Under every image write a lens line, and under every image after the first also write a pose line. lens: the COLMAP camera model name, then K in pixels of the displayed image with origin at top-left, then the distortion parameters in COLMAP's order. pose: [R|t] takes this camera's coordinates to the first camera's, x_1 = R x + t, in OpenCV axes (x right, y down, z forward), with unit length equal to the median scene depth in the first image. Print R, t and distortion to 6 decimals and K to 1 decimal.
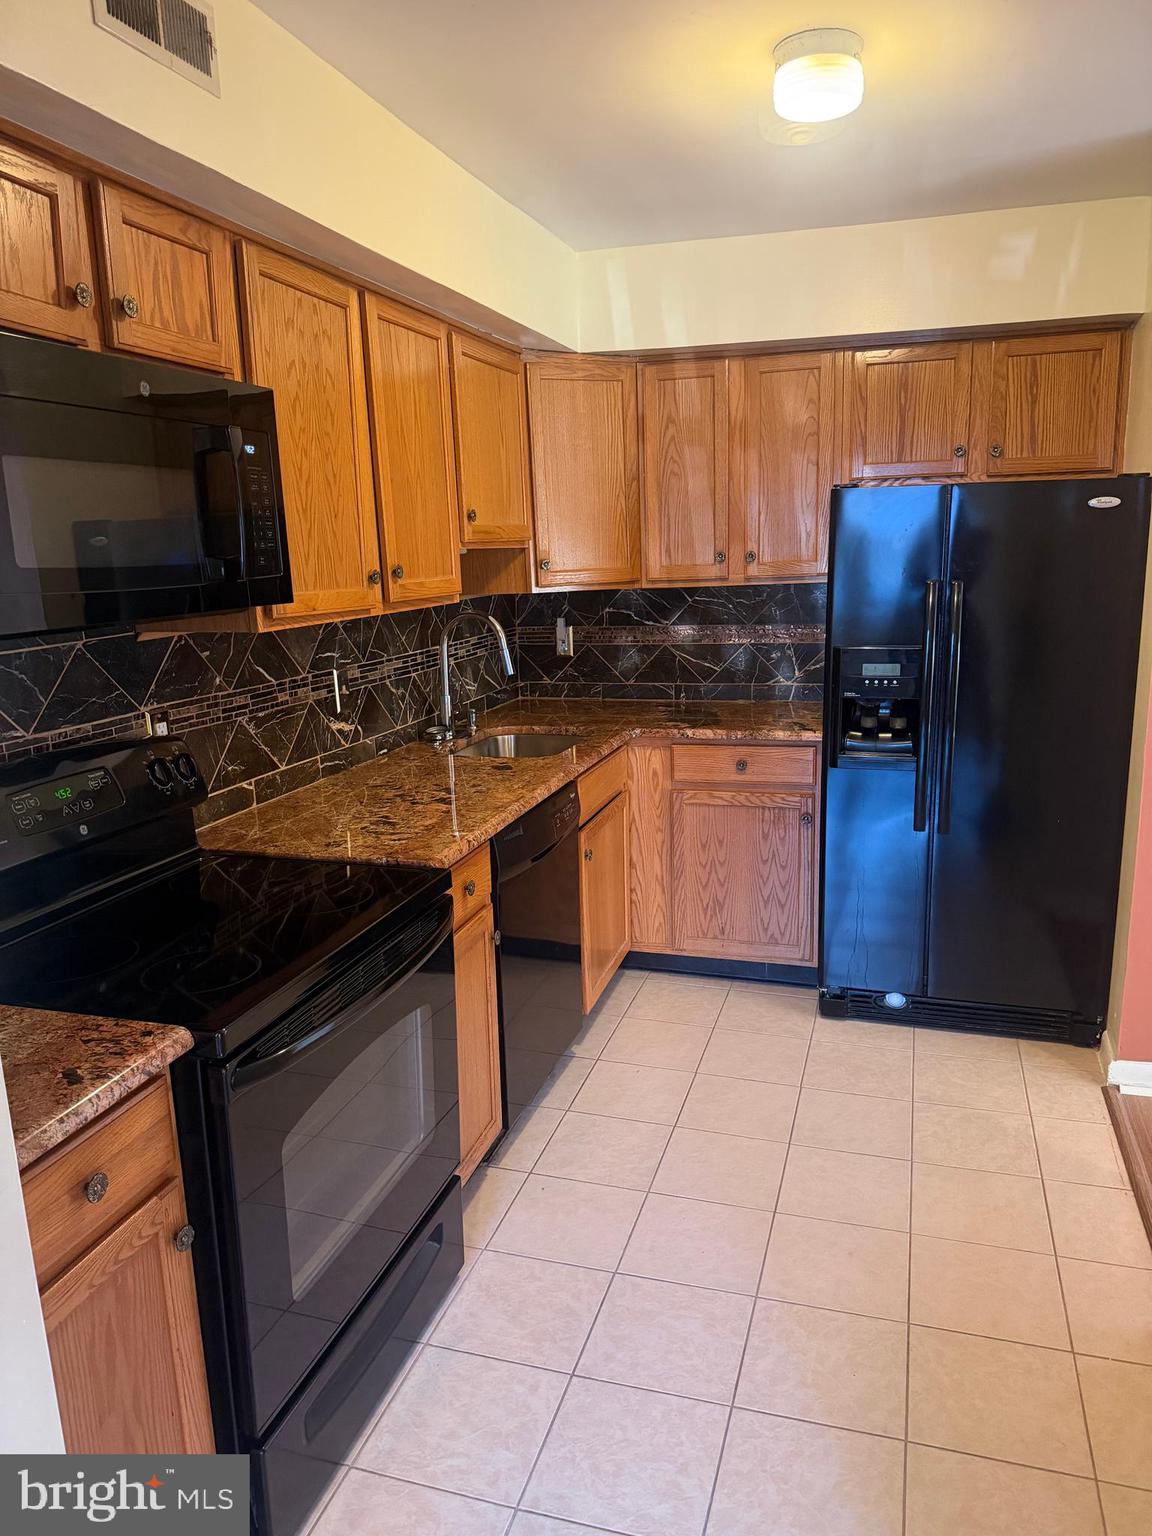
lens RADIAL K [[1074.0, 0, 602.2], [0, 1074.0, 775.8], [0, 0, 1]] dist [0.072556, -0.122214]
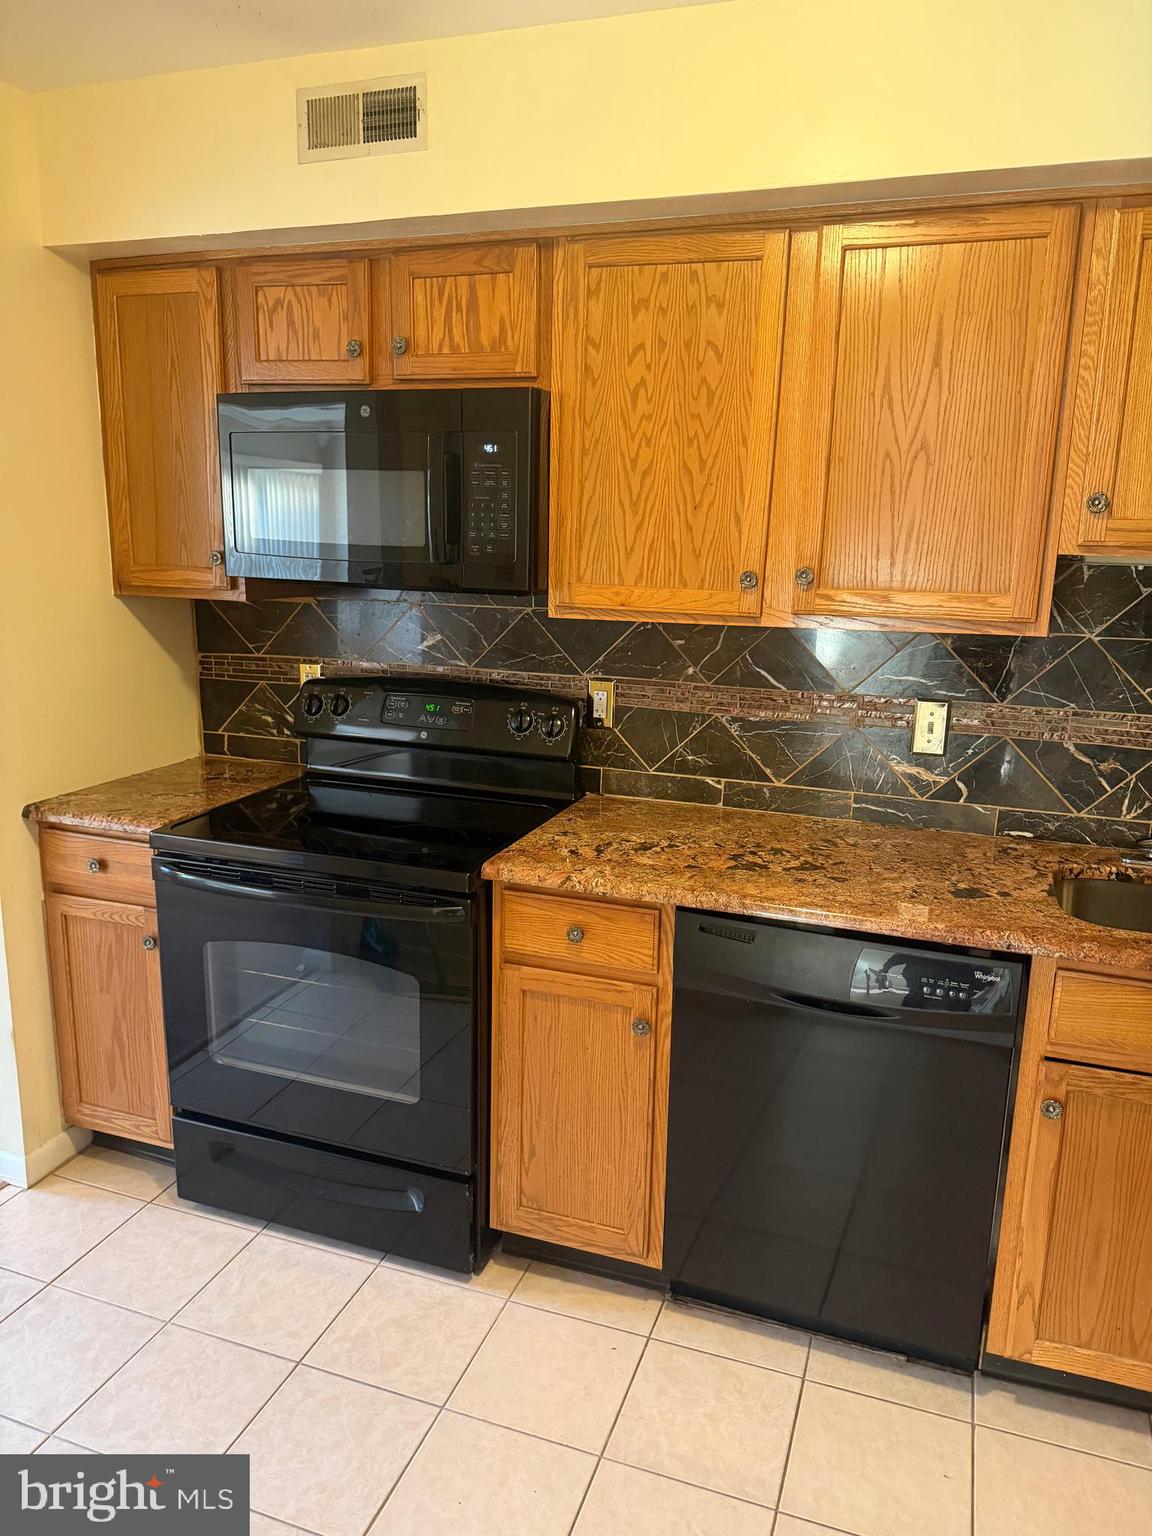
lens RADIAL K [[1082.1, 0, 578.2], [0, 1082.1, 776.7], [0, 0, 1]] dist [0.174923, -0.353482]
pose [[-0.056800, 0.244553, -0.967971, 0.492072], [-0.231788, 0.939815, 0.251041, -0.166969], [0.971107, 0.238623, 0.003303, 0.676190]]
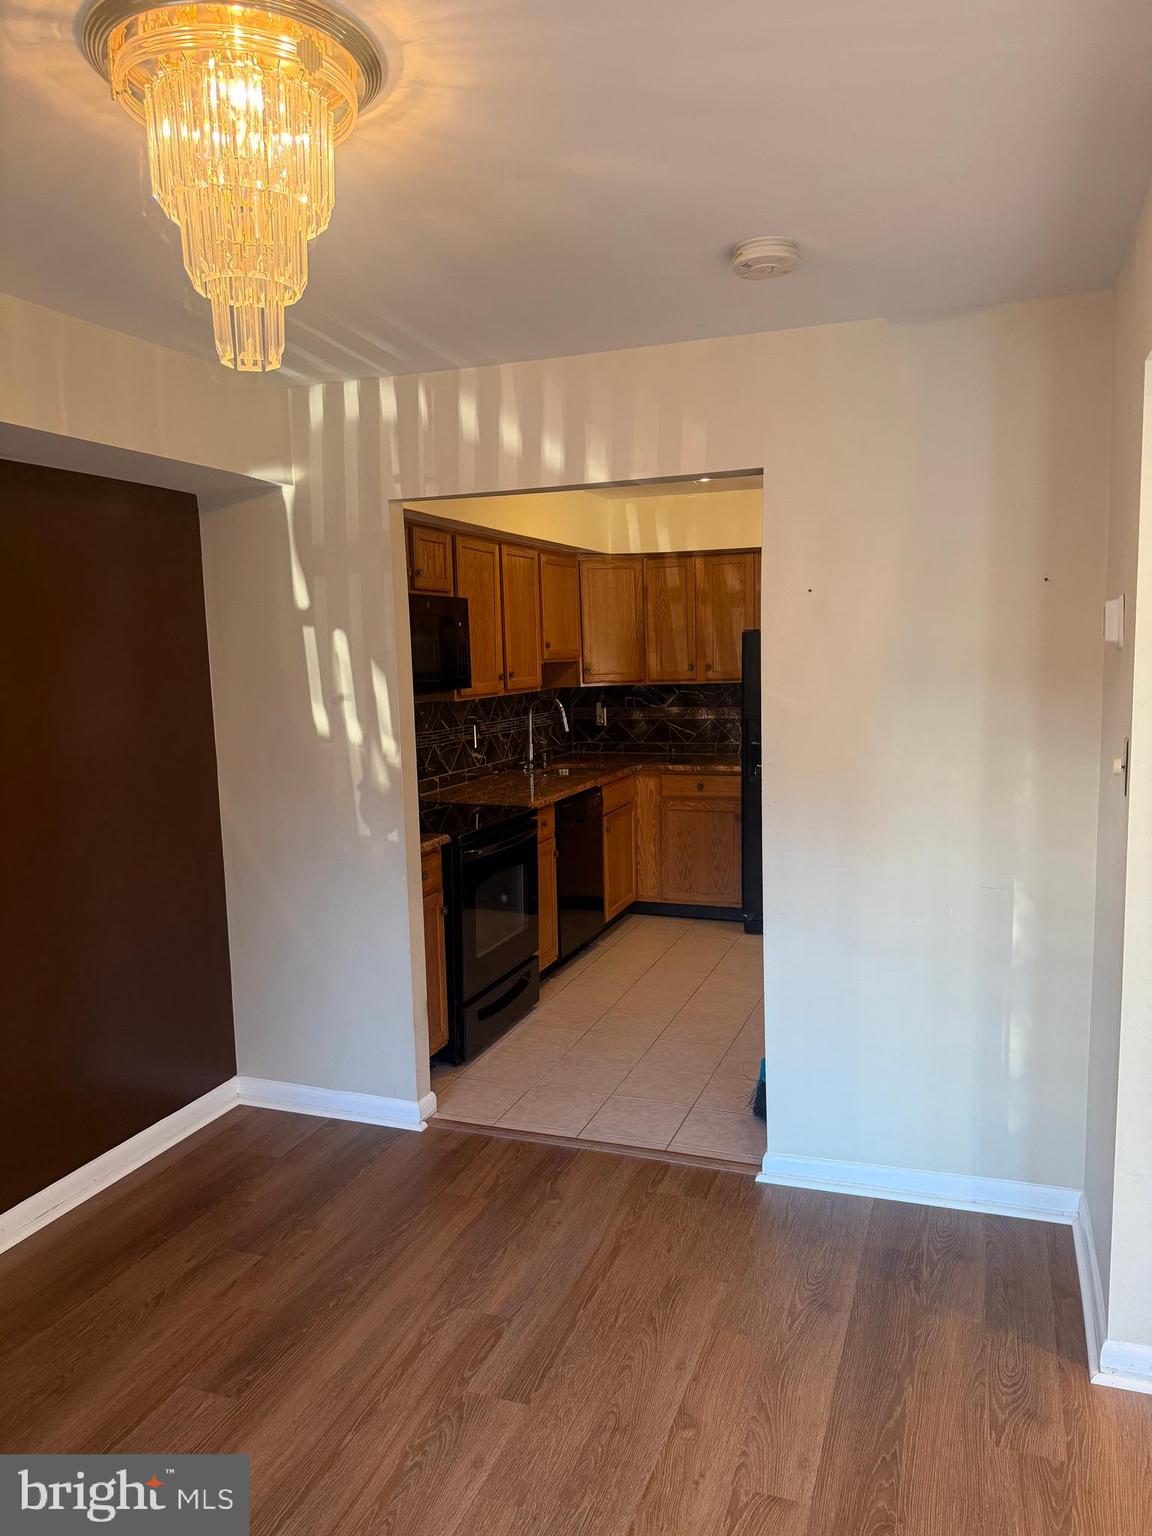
lens RADIAL K [[1074.0, 0, 602.2], [0, 1074.0, 775.8], [0, 0, 1]] dist [0.072556, -0.122214]
pose [[0.998379, 0.010849, -0.055872, 0.072429], [-0.016003, 0.995570, -0.092649, 0.142333], [0.054620, 0.093393, 0.994130, -0.755178]]
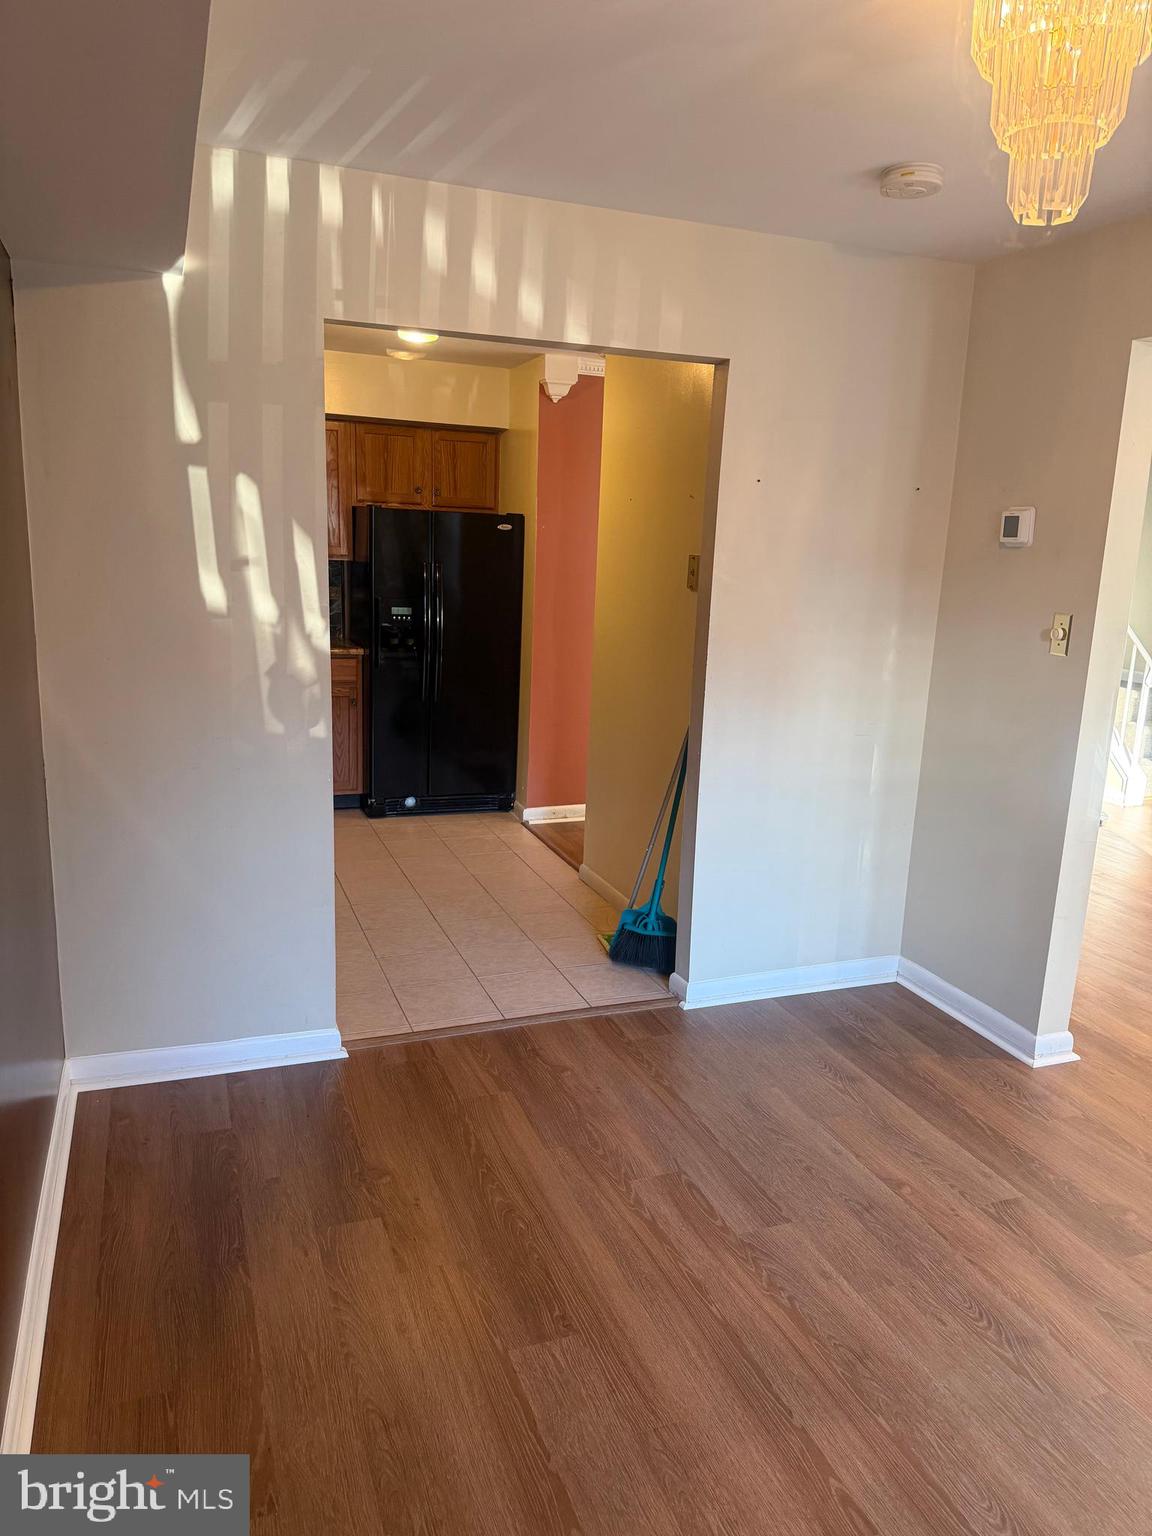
lens RADIAL K [[1055.7, 0, 576.0], [0, 1055.7, 768.0], [0, 0, 1]] dist [0.227728, -0.457455]
pose [[0.794548, -0.073614, 0.602722, -0.565677], [0.072345, 0.997030, 0.026403, 0.129337], [-0.602876, 0.022626, 0.797514, -0.556069]]
